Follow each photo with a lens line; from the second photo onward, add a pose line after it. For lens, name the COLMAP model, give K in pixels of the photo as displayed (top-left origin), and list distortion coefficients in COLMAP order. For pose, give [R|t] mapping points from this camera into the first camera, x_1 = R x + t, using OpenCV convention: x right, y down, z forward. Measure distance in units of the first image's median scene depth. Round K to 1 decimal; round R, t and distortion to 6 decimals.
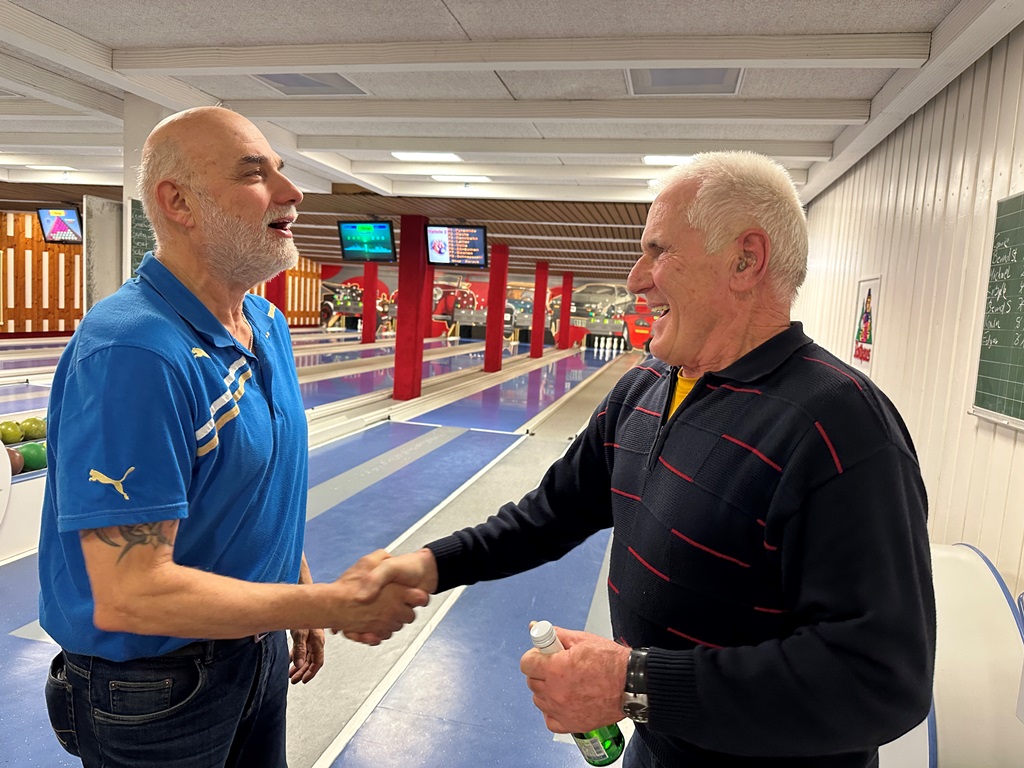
lens RADIAL K [[717.3, 0, 512.0], [0, 717.3, 384.0], [0, 0, 1]] dist [0.111473, -0.165294]
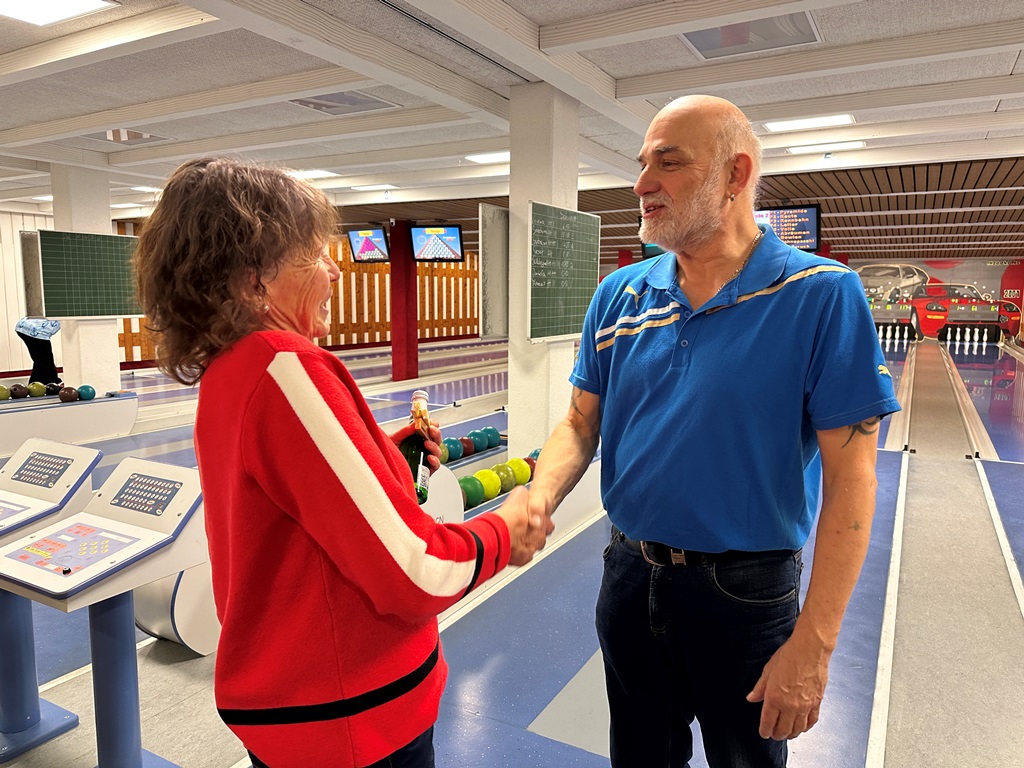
lens RADIAL K [[717.3, 0, 512.0], [0, 717.3, 384.0], [0, 0, 1]] dist [0.111473, -0.165294]
pose [[0.956645, -0.020803, -0.290512, -0.132976], [0.021903, 0.999760, 0.000534, -0.013294], [0.290431, -0.006874, 0.956871, 0.060730]]
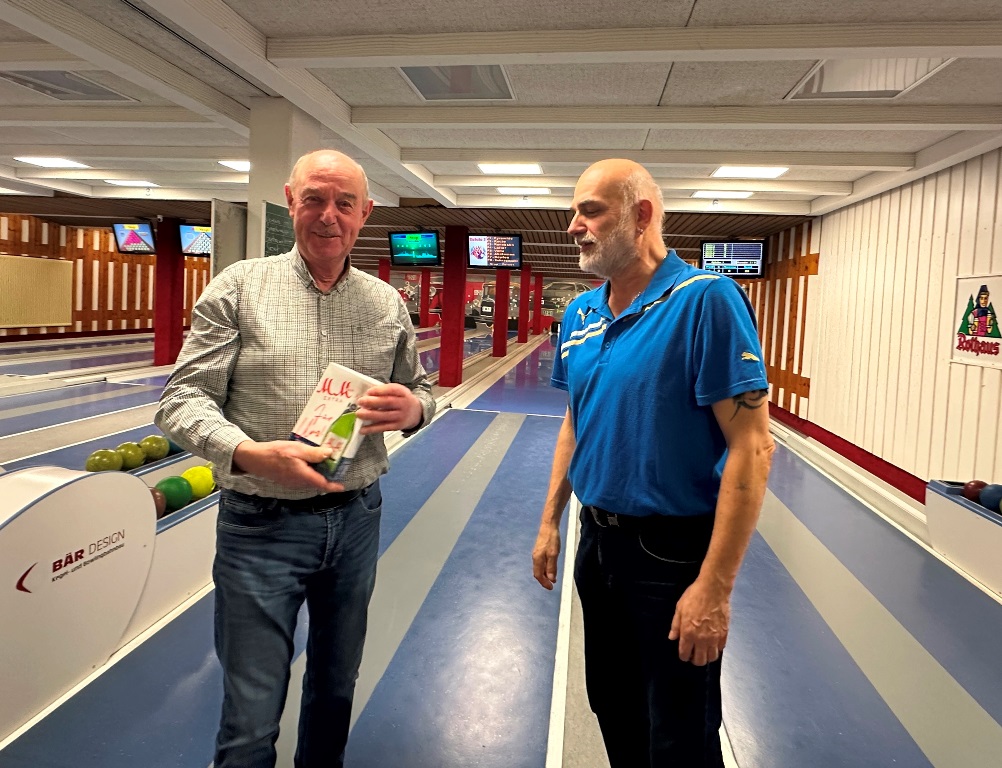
lens RADIAL K [[554.5, 0, 514.5], [0, 554.5, 325.0], [0, 0, 1]] dist [0.001021, -0.001807]
pose [[0.996285, -0.019048, 0.083985, -0.119916], [0.024185, 0.997871, -0.060573, -0.018750], [-0.082652, 0.062379, 0.994624, 0.118835]]
